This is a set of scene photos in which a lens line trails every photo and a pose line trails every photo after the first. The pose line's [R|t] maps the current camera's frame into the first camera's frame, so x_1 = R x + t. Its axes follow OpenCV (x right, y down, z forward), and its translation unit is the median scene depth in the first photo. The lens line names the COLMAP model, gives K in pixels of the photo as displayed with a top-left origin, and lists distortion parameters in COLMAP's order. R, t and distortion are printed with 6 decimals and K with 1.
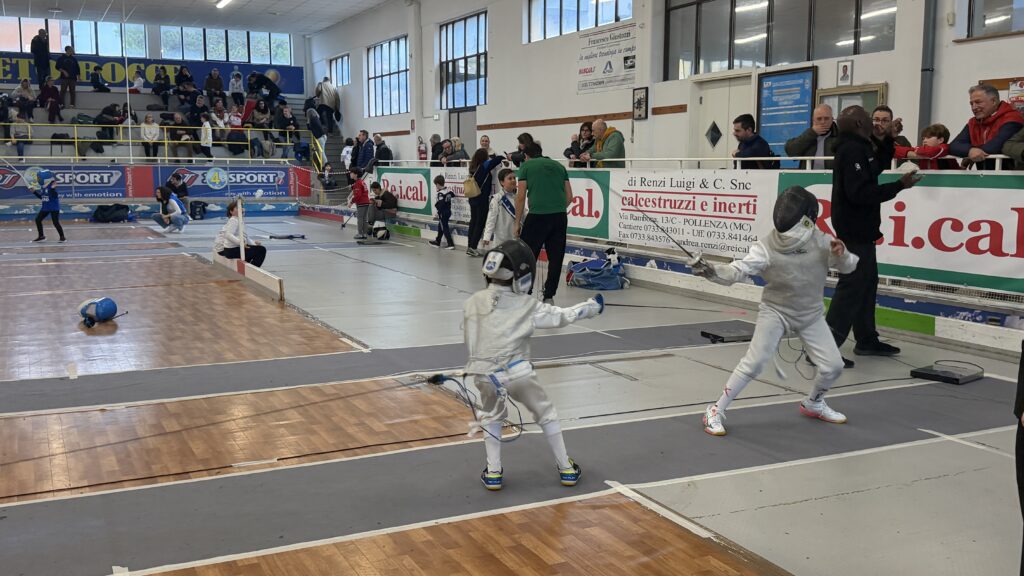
lens RADIAL K [[989.1, 0, 529.6], [0, 989.1, 300.3], [0, 0, 1]] dist [0.041815, -0.023252]
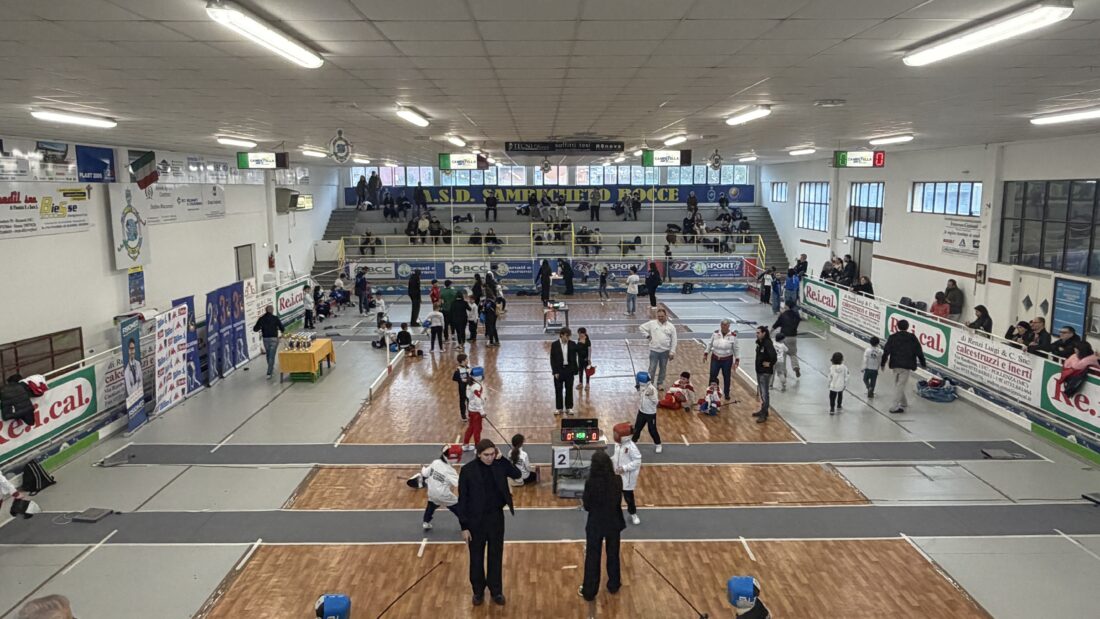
lens RADIAL K [[774.1, 0, 550.0], [0, 774.1, 309.5], [0, 0, 1]] dist [-0.007227, -0.001028]
pose [[0.899878, 0.060494, -0.431925, 0.027128], [-0.051578, 0.998145, 0.032340, -0.142949], [0.433080, -0.006824, 0.901330, -0.425016]]
